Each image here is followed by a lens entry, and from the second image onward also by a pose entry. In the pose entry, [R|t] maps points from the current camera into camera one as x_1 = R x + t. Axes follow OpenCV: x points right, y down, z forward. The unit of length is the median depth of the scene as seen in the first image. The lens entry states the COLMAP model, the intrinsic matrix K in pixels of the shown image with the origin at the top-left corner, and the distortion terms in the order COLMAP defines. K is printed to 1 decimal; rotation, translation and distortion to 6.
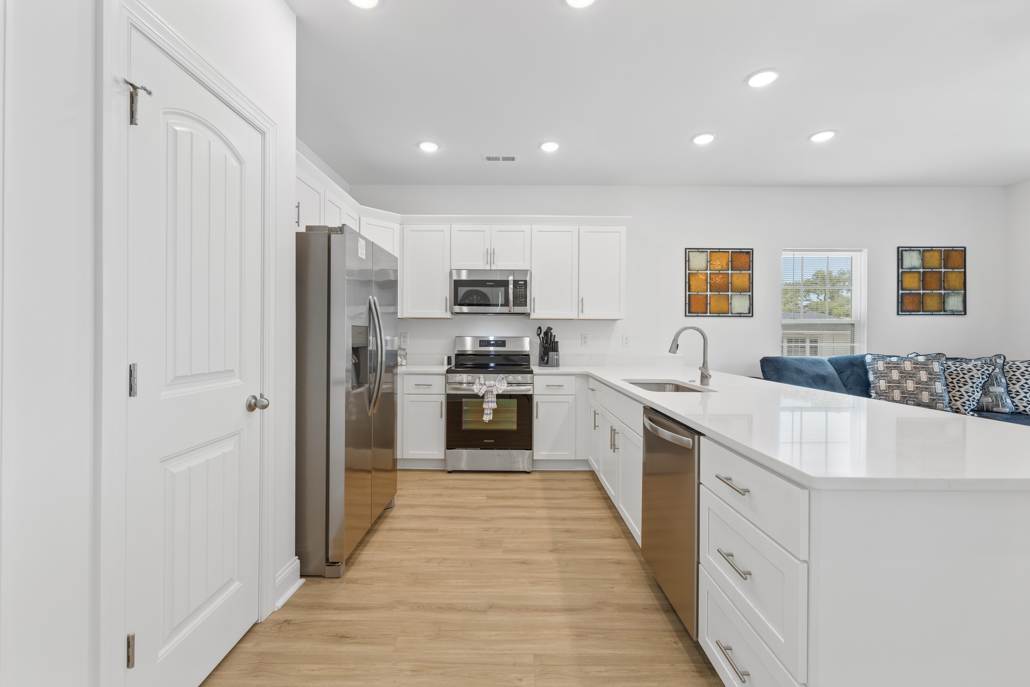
lens RADIAL K [[415.4, 0, 508.4], [0, 415.4, 337.1], [0, 0, 1]] dist [-0.004114, 0.000109]
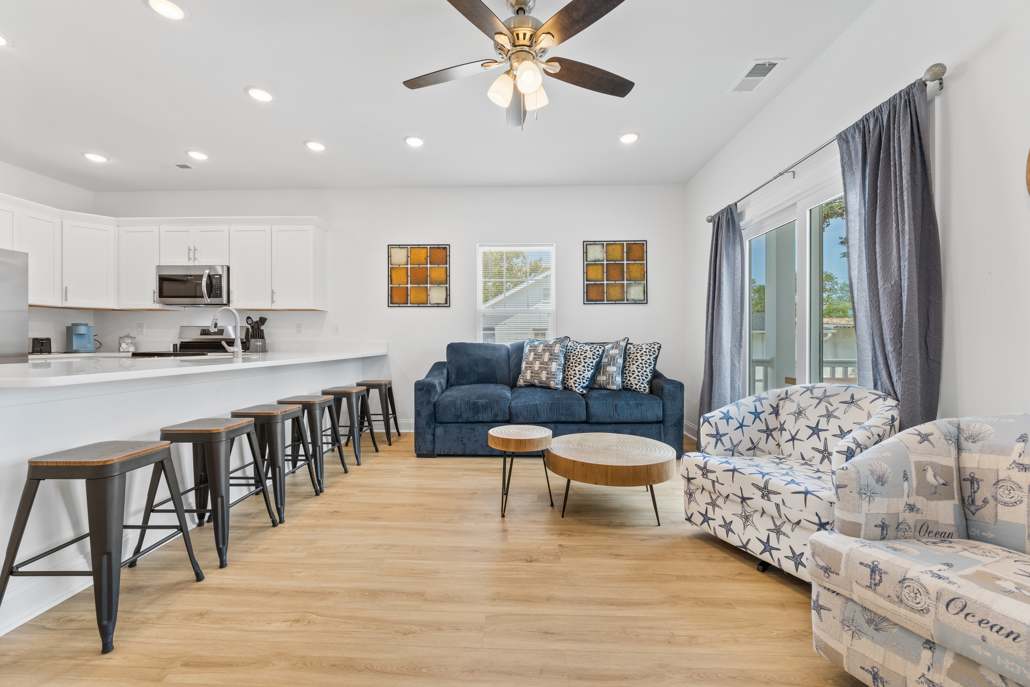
lens RADIAL K [[415.4, 0, 511.5], [0, 415.4, 341.7], [0, 0, 1]] dist [-0.004114, 0.000109]
pose [[0.999584, -0.004571, -0.028467, 0.890099], [0.004488, 0.999985, -0.002998, 0.053237], [0.028480, 0.002869, 0.999590, -0.098058]]
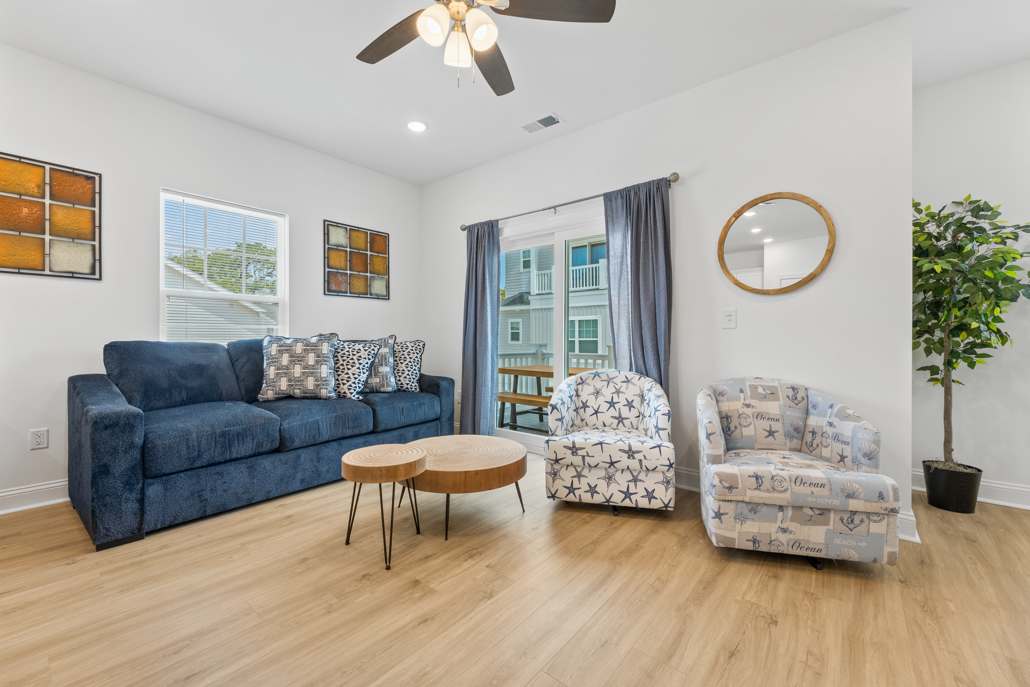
lens RADIAL K [[415.4, 0, 511.5], [0, 415.4, 338.0], [0, 0, 1]] dist [-0.004114, 0.000109]
pose [[0.635926, -0.003034, 0.771744, 0.568119], [0.004779, 0.999989, -0.000006, 0.049113], [-0.771735, 0.003692, 0.635933, 0.120025]]
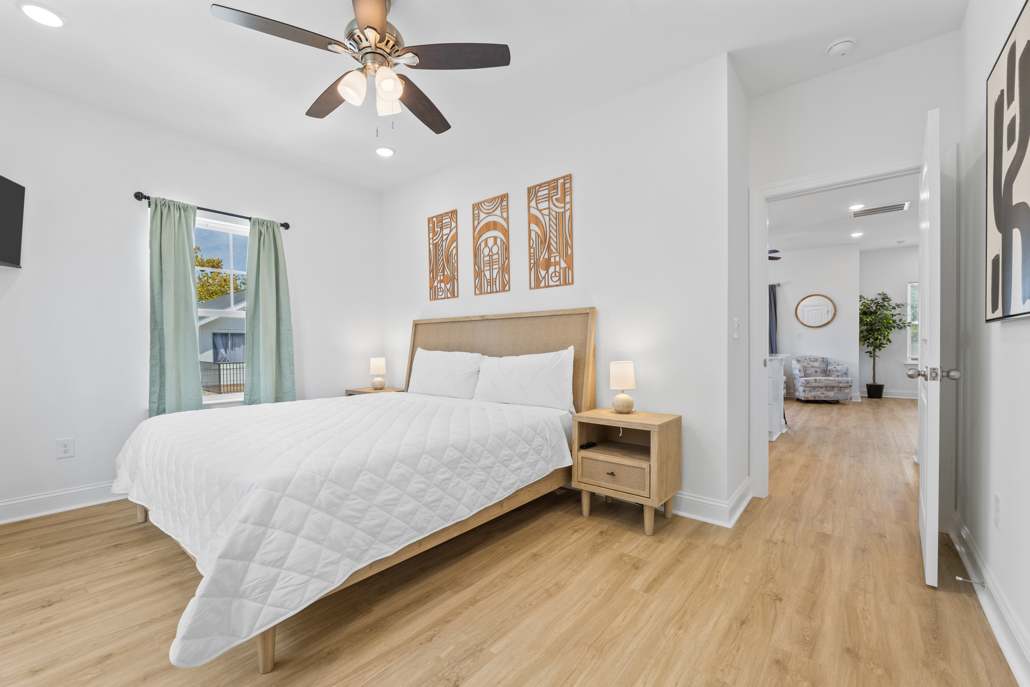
lens RADIAL K [[415.4, 0, 519.2], [0, 415.4, 350.3], [0, 0, 1]] dist [-0.004114, 0.000109]
pose [[0.626777, -0.021497, 0.778902, -1.123959], [0.012835, 0.999769, 0.017264, 0.038256], [-0.779093, -0.000823, 0.626908, 0.079869]]
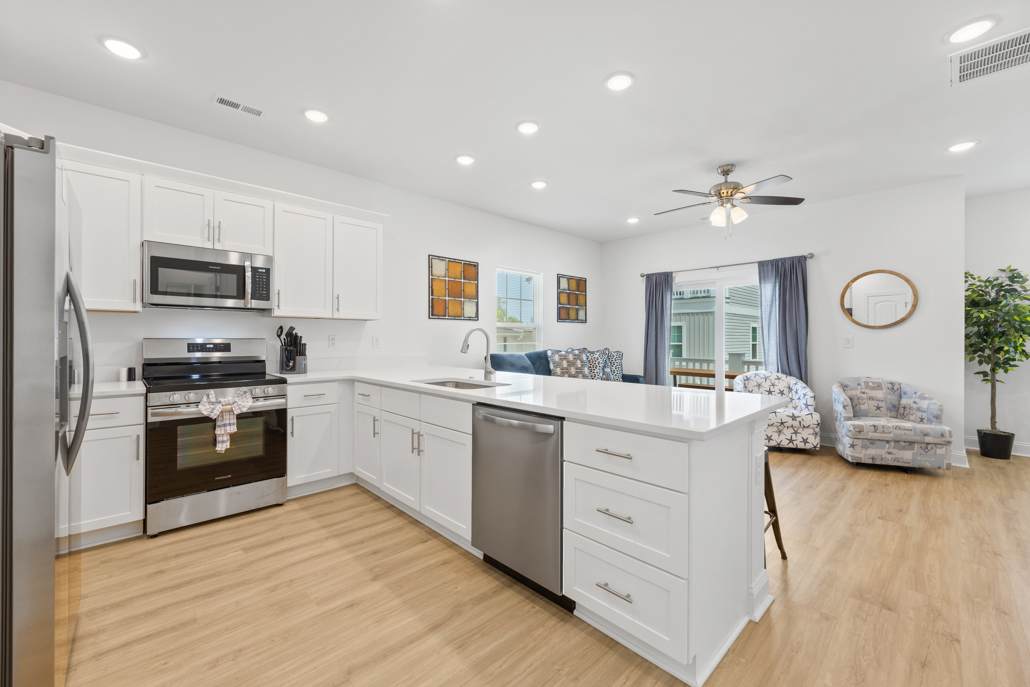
lens RADIAL K [[415.4, 0, 510.2], [0, 415.4, 337.4], [0, 0, 1]] dist [-0.004114, 0.000109]
pose [[0.721432, -0.003323, 0.692477, -0.184518], [0.004592, 0.999989, 0.000015, -0.000515], [-0.692470, 0.003169, 0.721440, 0.097204]]
